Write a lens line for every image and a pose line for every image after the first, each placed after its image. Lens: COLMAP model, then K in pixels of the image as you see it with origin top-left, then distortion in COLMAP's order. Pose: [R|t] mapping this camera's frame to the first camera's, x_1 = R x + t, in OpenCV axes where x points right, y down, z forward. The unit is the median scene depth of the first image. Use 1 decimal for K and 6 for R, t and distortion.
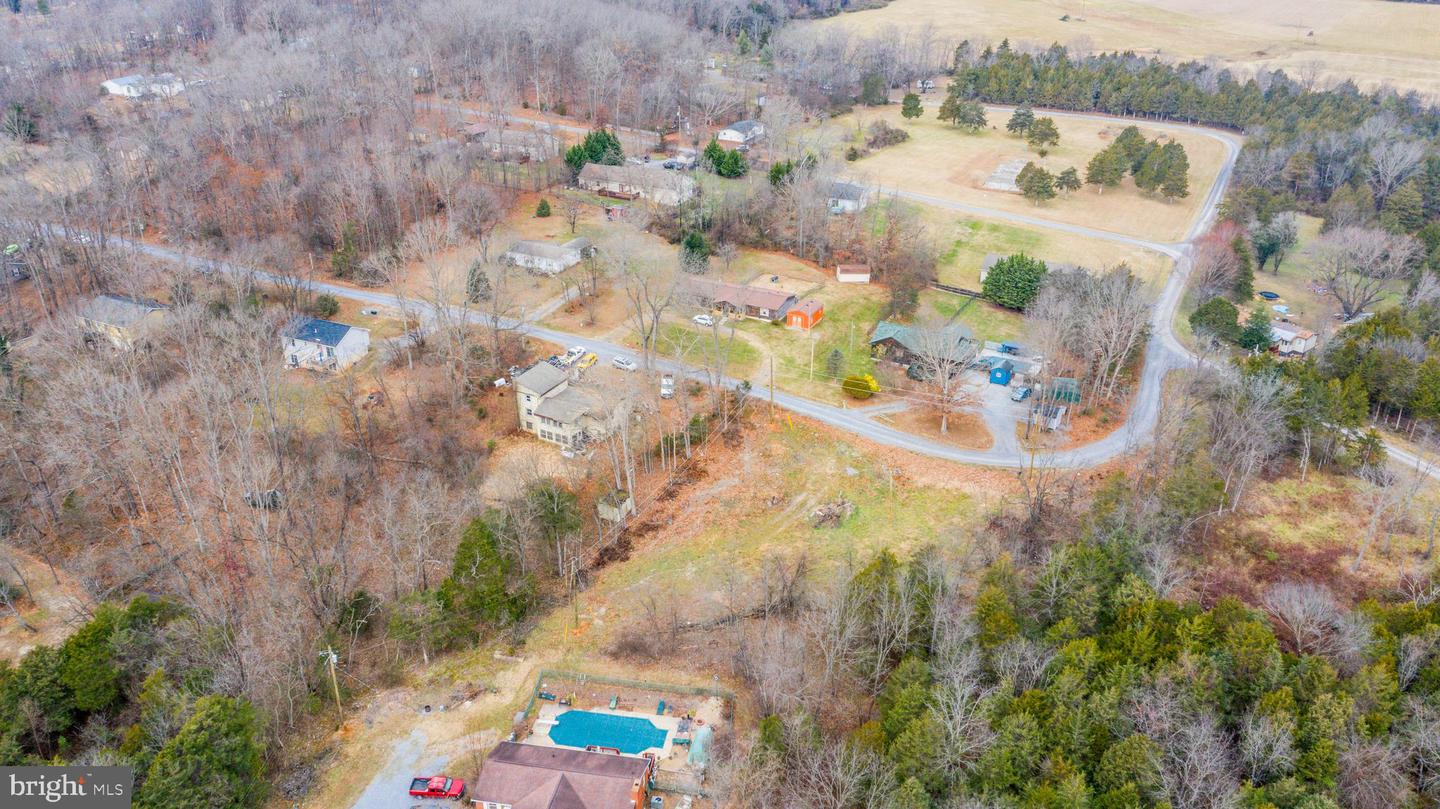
lens RADIAL K [[1142.8, 0, 720.0], [0, 1142.8, 404.5], [0, 0, 1]] dist [-0.005905, 0.011890]
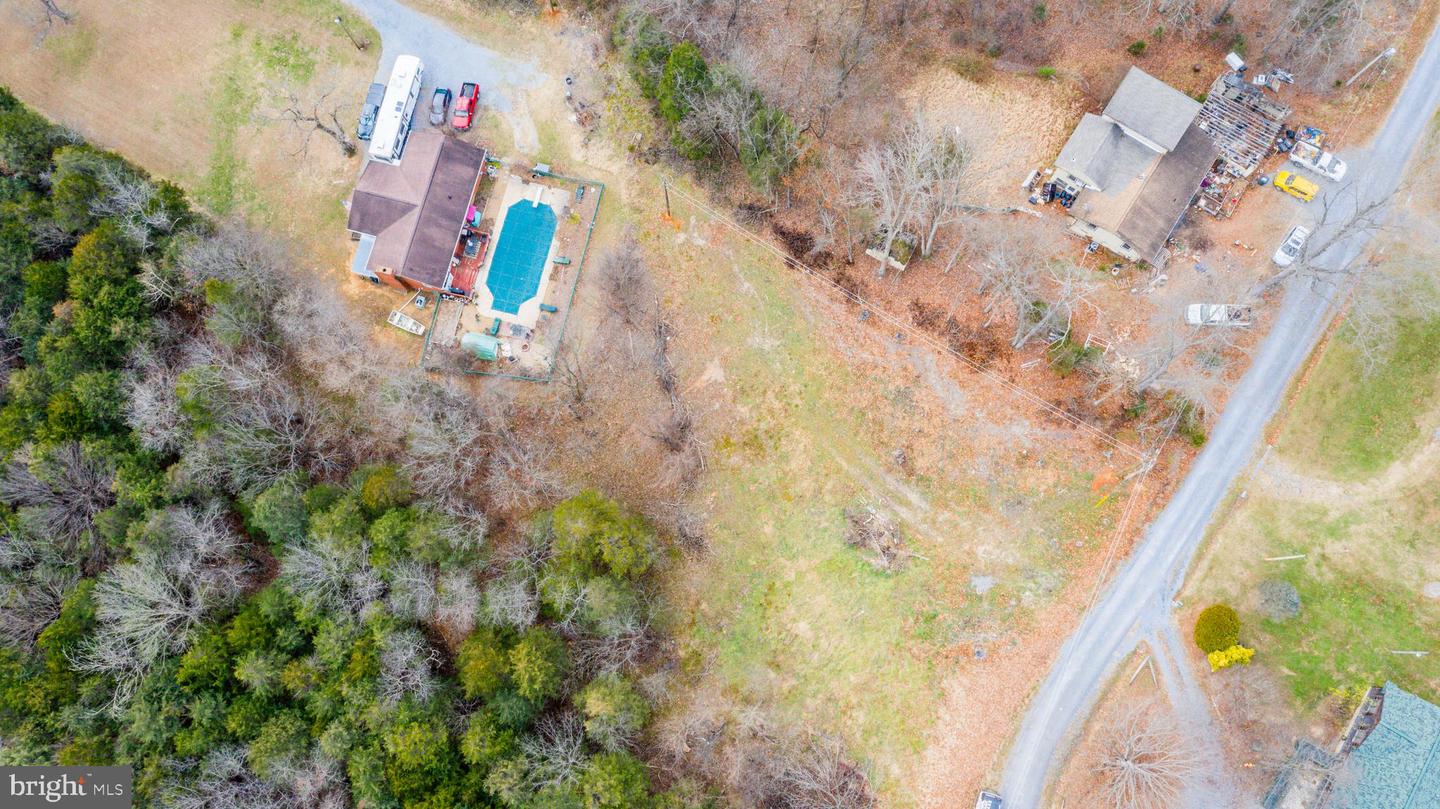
lens RADIAL K [[1142.8, 0, 720.0], [0, 1142.8, 404.5], [0, 0, 1]] dist [-0.005905, 0.011890]
pose [[-0.073222, 0.977097, -0.199799, 0.146997], [-0.436295, 0.148767, 0.887420, -0.448286], [0.896819, 0.152150, 0.415410, 0.534768]]
